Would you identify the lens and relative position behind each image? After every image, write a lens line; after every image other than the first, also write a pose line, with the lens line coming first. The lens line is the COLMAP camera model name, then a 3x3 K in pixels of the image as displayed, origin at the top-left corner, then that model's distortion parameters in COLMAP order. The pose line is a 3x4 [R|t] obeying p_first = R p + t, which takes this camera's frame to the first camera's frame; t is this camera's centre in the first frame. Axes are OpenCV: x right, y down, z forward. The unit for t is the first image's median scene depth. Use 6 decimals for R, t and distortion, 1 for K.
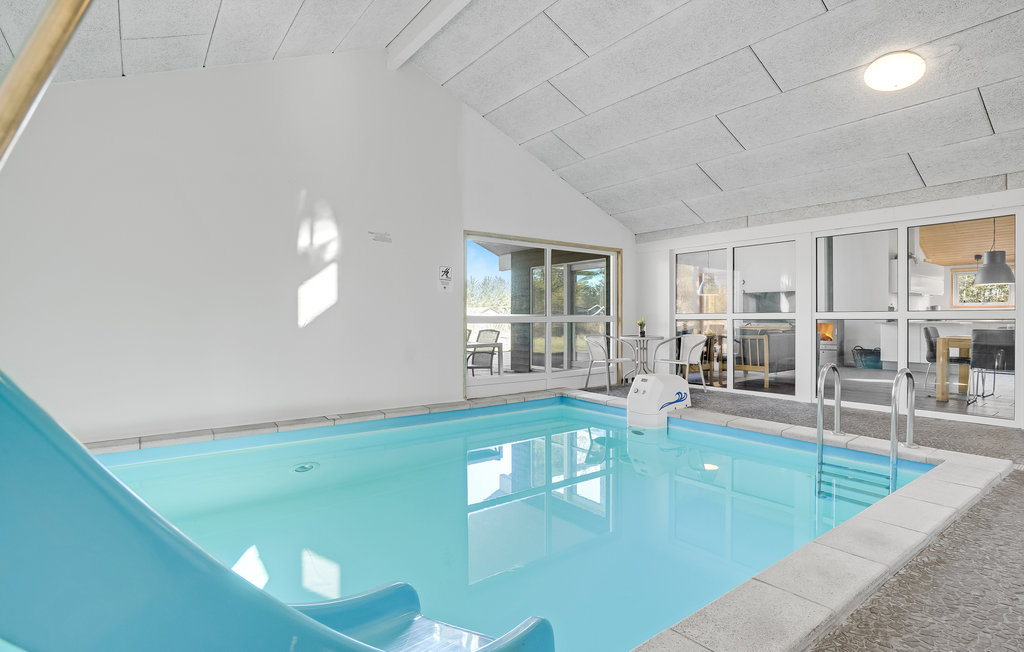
lens RADIAL K [[507.7, 0, 512.0], [0, 507.7, 326.0], [0, 0, 1]] dist [-0.015470, 0.000616]
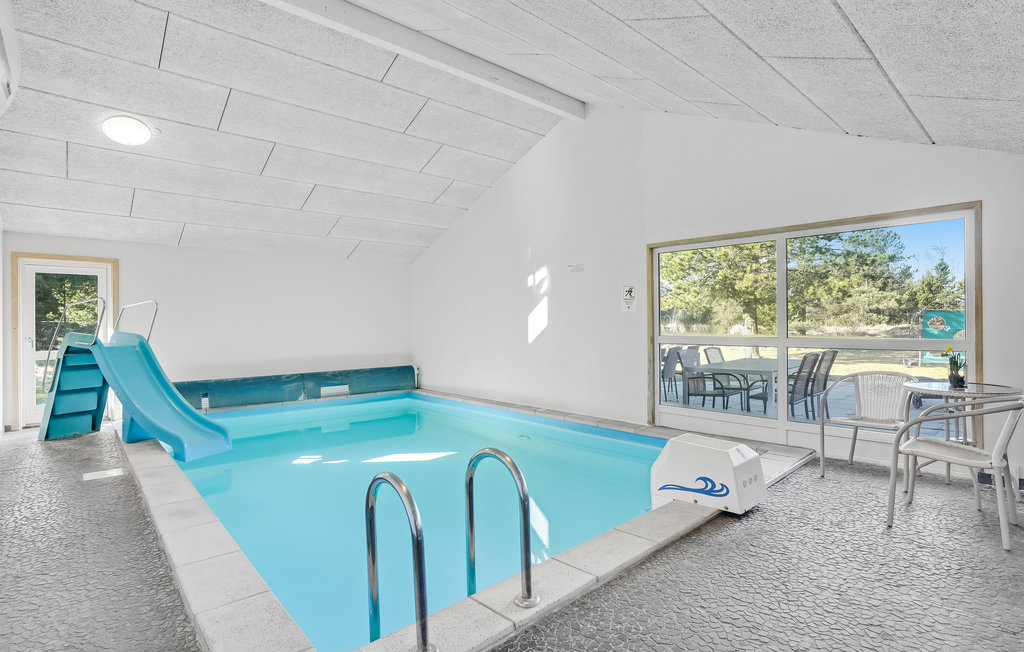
lens RADIAL K [[507.7, 0, 512.0], [0, 507.7, 326.0], [0, 0, 1]] dist [-0.015470, 0.000616]
pose [[0.078326, 0.003384, -0.996922, 0.984022], [0.001869, 0.999992, 0.003542, -0.049980], [0.996926, -0.002141, 0.078319, 0.810382]]
